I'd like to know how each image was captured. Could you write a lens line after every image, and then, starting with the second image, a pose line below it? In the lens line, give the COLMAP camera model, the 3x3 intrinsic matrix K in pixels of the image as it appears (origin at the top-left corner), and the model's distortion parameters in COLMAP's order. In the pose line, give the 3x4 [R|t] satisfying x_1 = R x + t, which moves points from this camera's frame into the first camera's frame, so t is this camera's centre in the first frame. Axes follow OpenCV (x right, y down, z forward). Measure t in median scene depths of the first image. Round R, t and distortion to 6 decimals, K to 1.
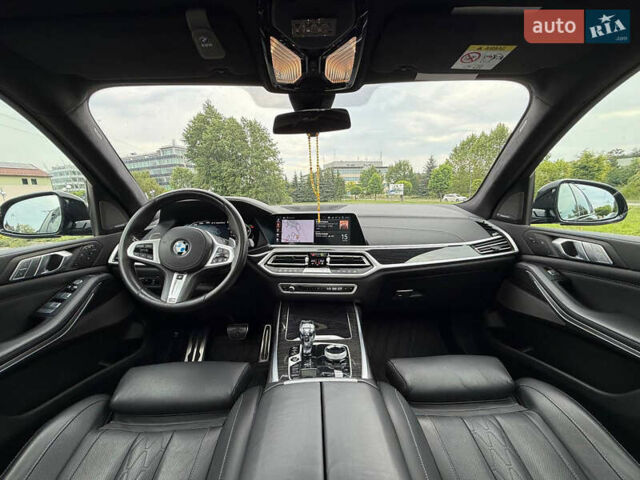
lens RADIAL K [[260.3, 0, 317.6], [0, 260.3, 241.8], [0, 0, 1]] dist [0.008847, 0.000102]
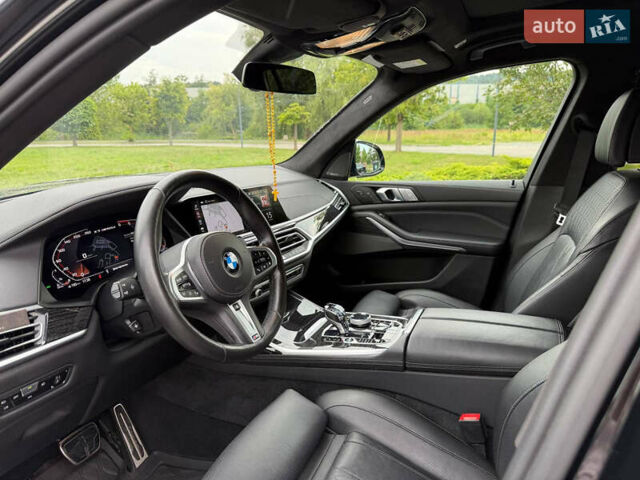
lens RADIAL K [[461.8, 0, 320.2], [0, 461.8, 244.8], [0, 0, 1]] dist [0.106096, -0.129792]
pose [[0.425508, -0.215043, 0.879033, -1.234502], [0.161396, 0.973816, 0.160105, -0.148380], [-0.890446, 0.073746, 0.449074, 0.237196]]
